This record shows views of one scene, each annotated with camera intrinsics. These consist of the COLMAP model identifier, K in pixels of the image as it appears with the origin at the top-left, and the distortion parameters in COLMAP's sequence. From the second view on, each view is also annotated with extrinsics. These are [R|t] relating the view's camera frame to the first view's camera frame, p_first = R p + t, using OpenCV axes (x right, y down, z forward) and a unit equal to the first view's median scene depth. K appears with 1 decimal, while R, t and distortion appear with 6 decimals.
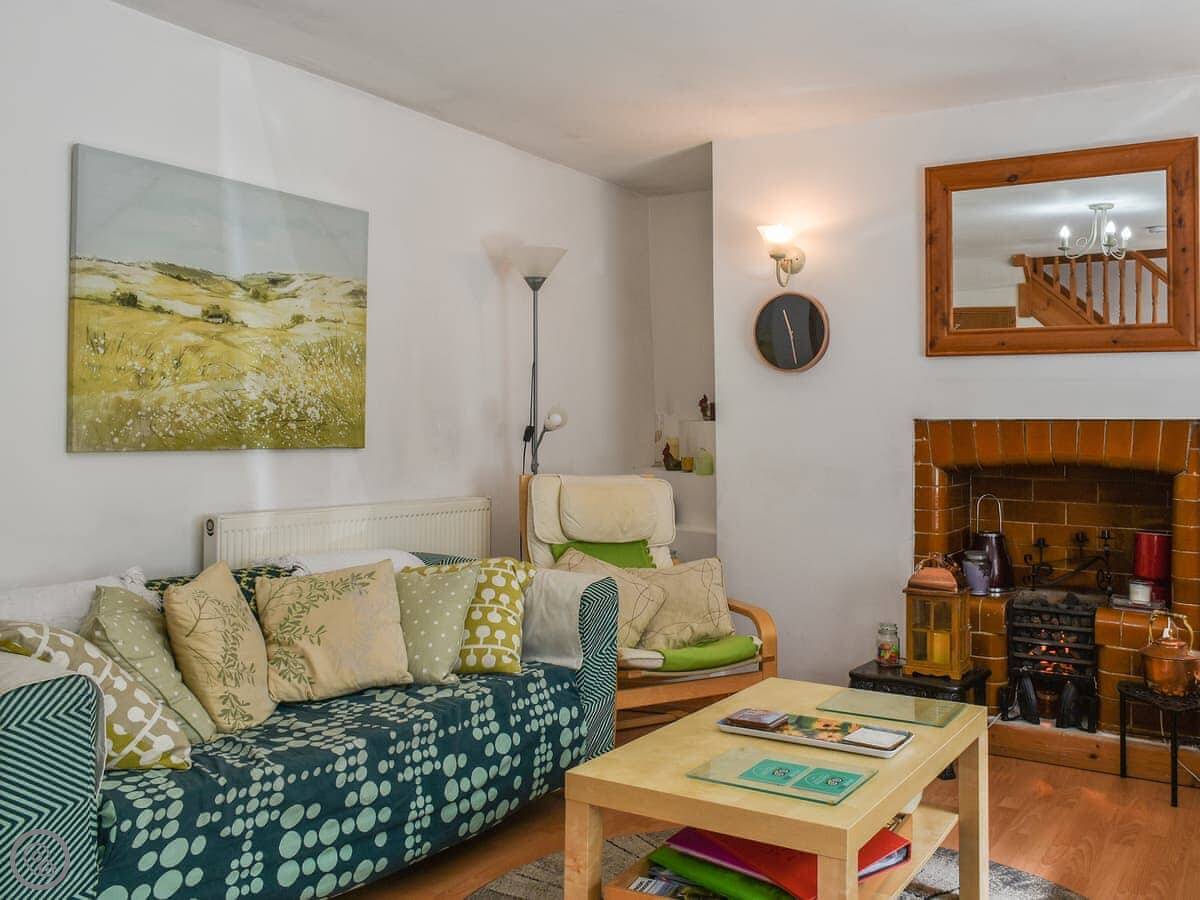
lens RADIAL K [[1093.1, 0, 602.7], [0, 1093.1, 391.6], [0, 0, 1]] dist [-0.018442, -0.011276]
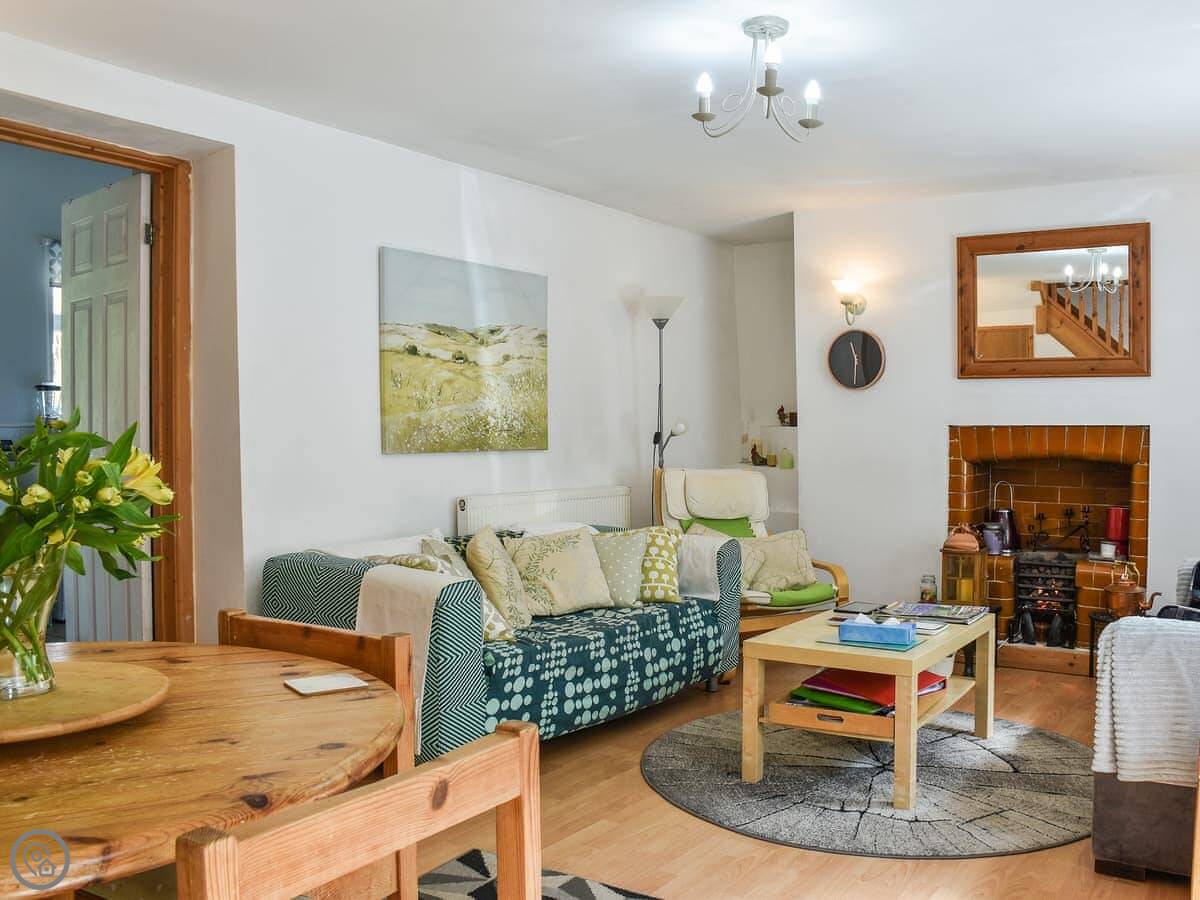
lens RADIAL K [[1056.3, 0, 600.0], [0, 1056.3, 450.0], [0, 0, 1]] dist [-0.151032, 0.096389]
pose [[0.999072, -0.007396, -0.042423, -0.102164], [0.009620, 0.998576, 0.052476, -0.017892], [0.041974, -0.052835, 0.997721, -0.337954]]
